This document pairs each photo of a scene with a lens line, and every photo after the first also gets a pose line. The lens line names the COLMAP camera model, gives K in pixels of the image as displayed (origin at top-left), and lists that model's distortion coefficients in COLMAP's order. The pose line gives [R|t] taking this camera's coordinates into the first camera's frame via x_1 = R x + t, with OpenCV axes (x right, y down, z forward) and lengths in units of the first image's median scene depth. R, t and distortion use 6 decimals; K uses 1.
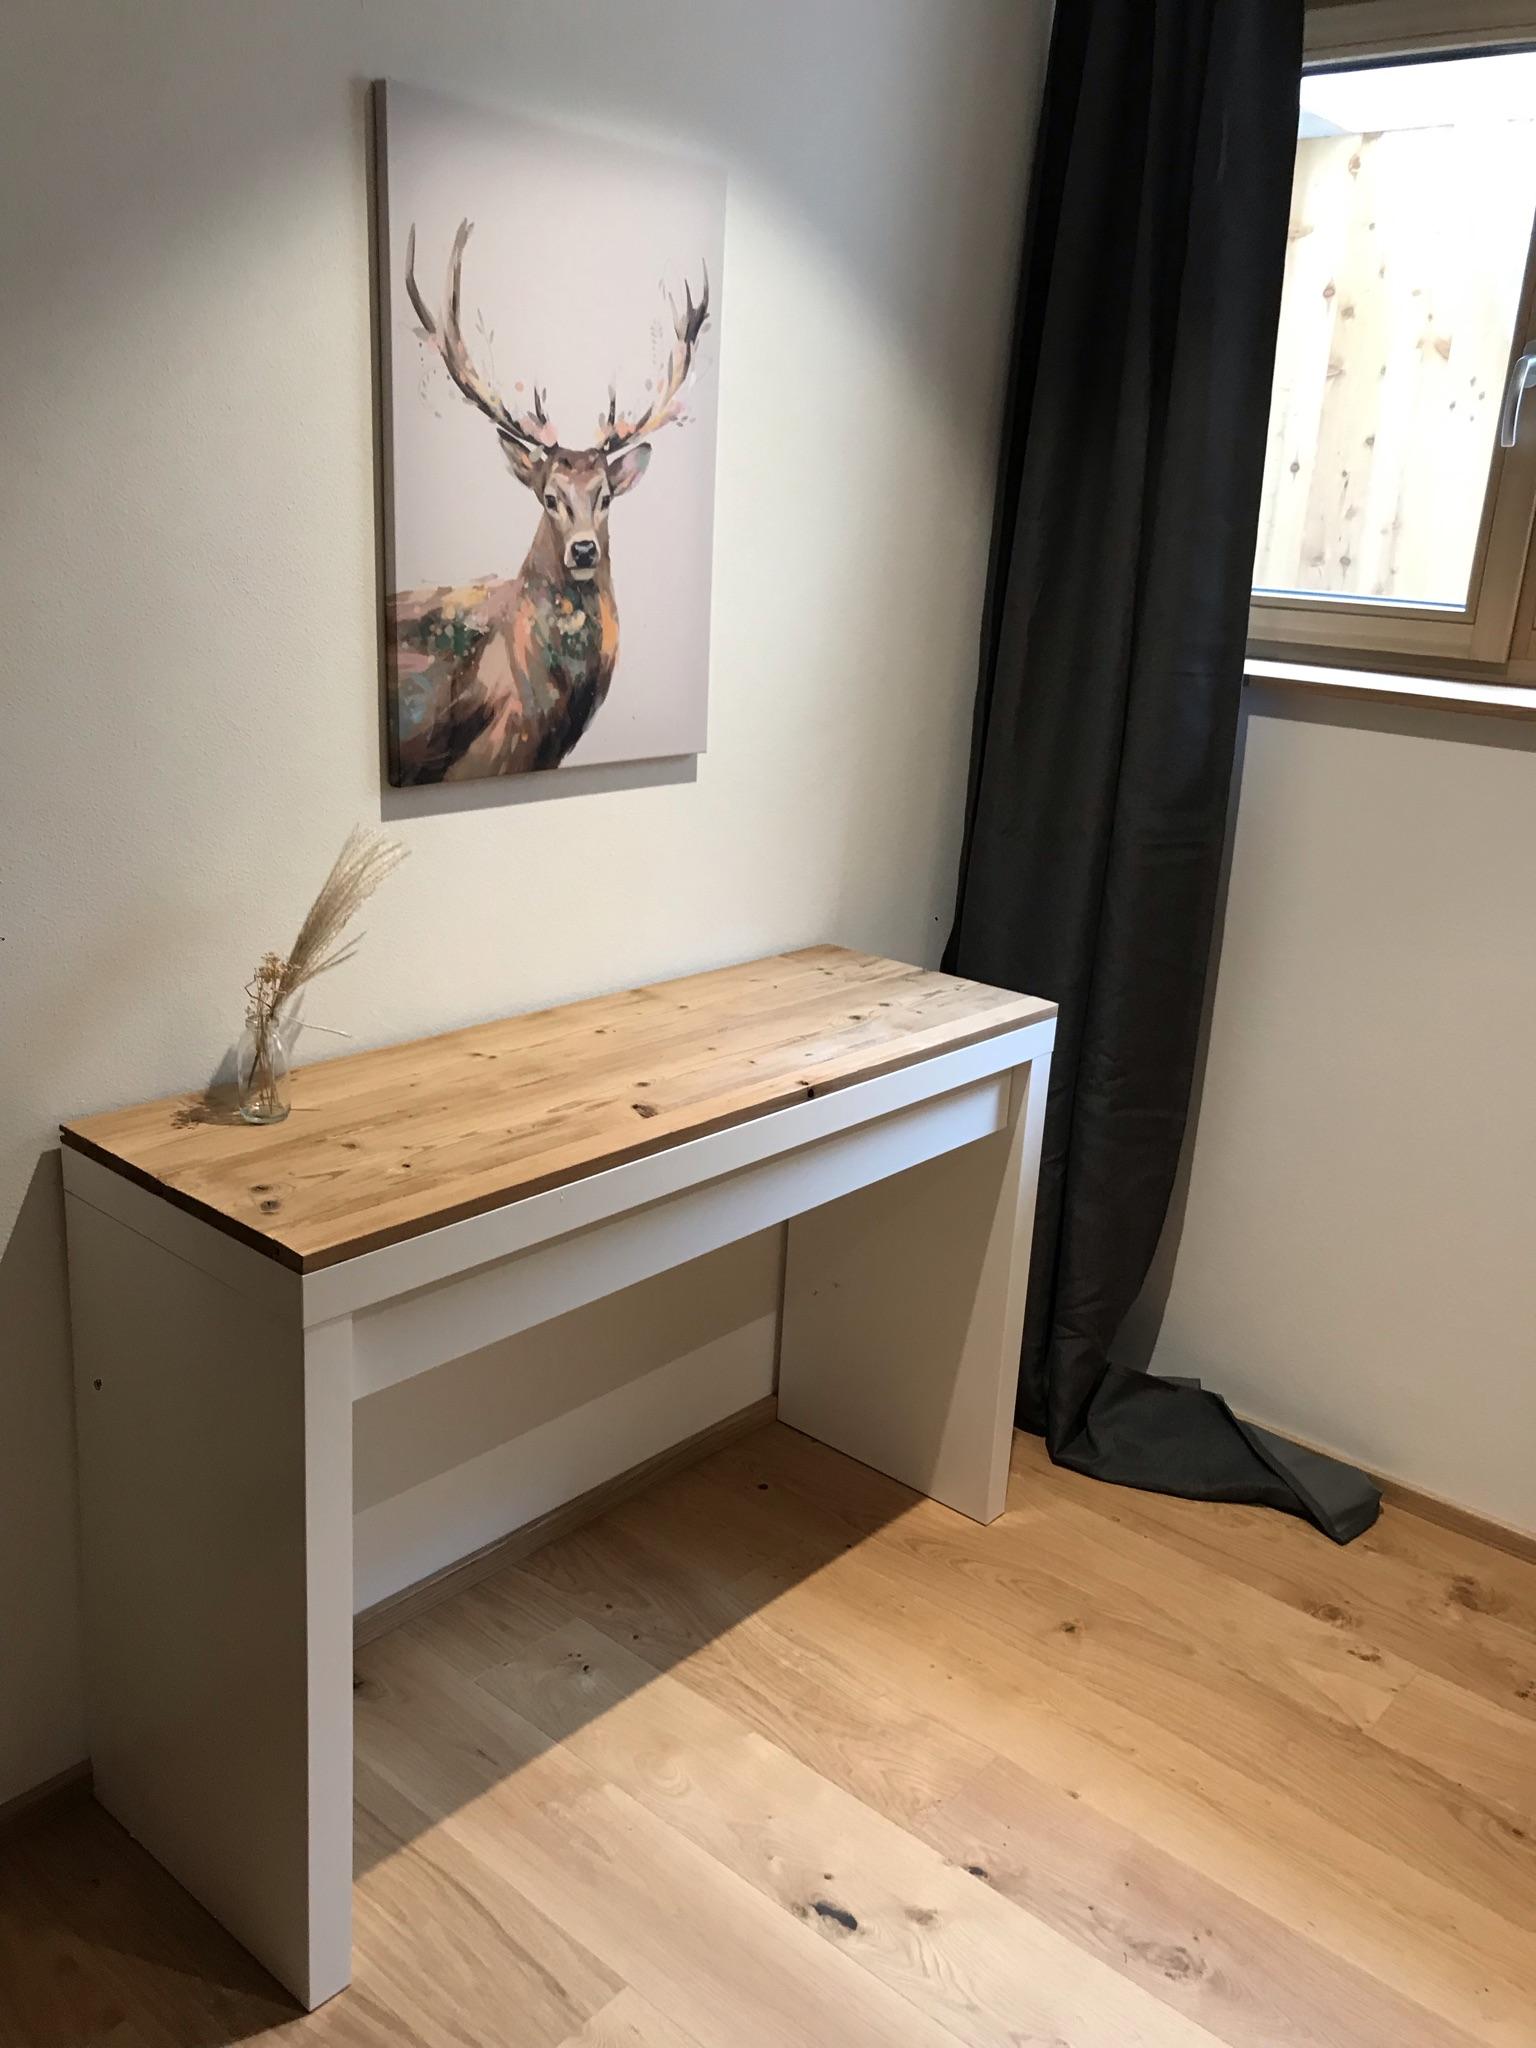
lens RADIAL K [[1683.5, 0, 763.4], [0, 1683.5, 1035.9], [0, 0, 1]] dist [0.006925, -0.013174]
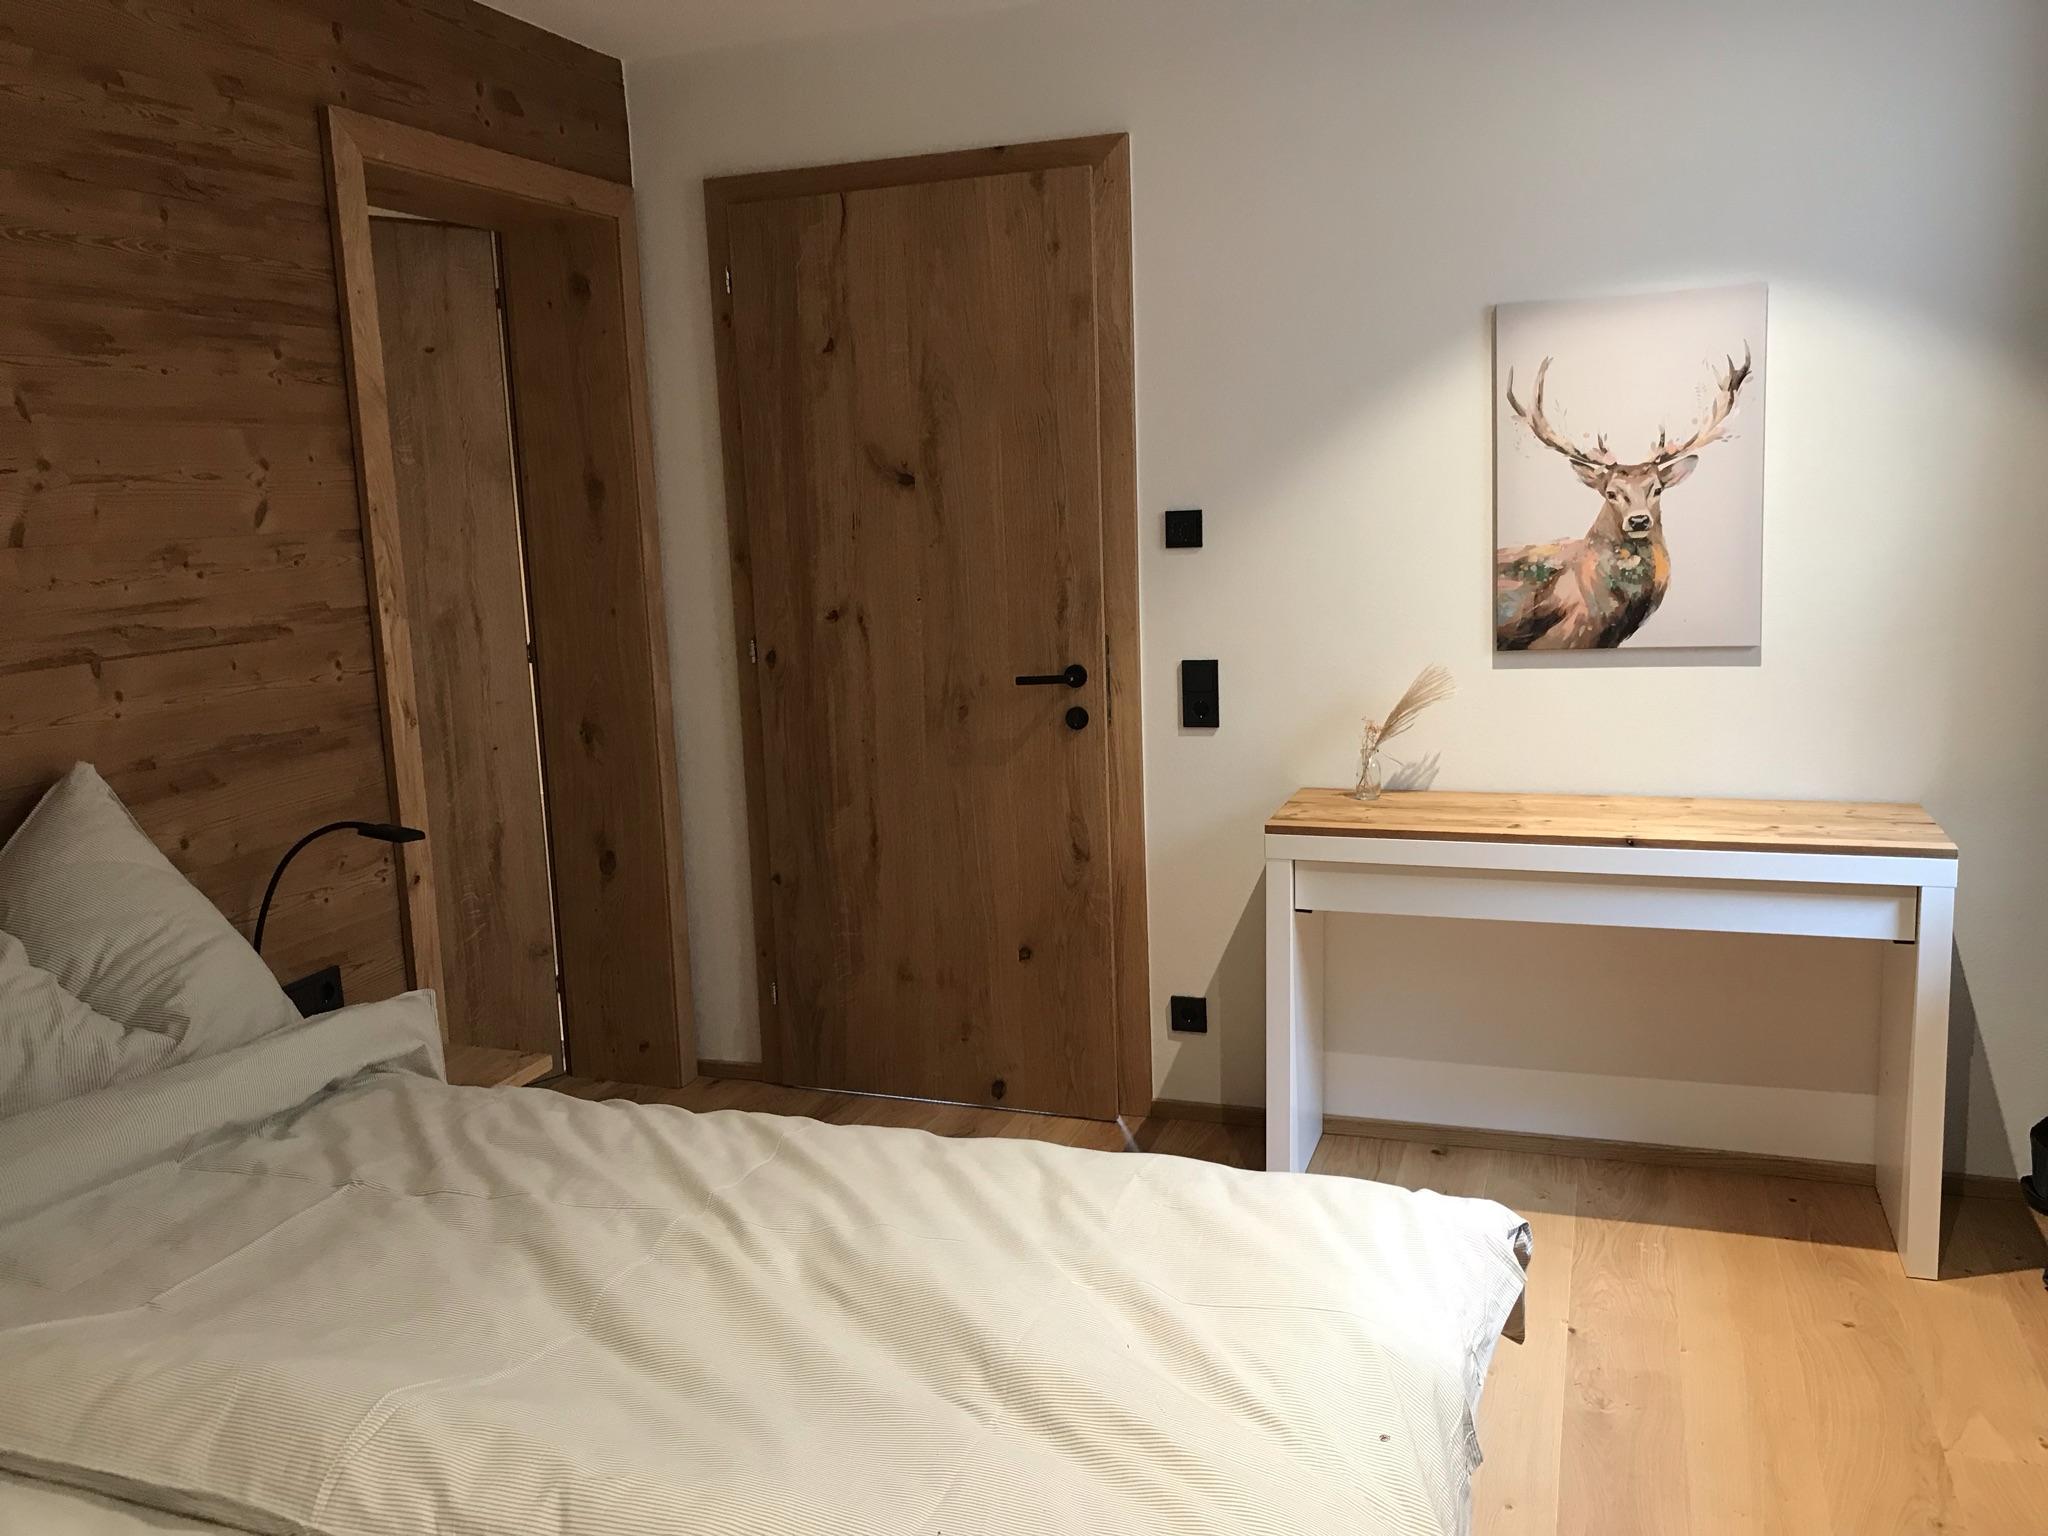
lens RADIAL K [[1683.5, 0, 1024.9], [0, 1683.5, 764.8], [0, 0, 1]] dist [0.006925, -0.013174]
pose [[0.379908, 0.091895, -0.920449, 1.260936], [-0.215734, 0.976416, 0.008440, 0.070947], [0.899516, 0.195366, 0.390773, -0.170867]]
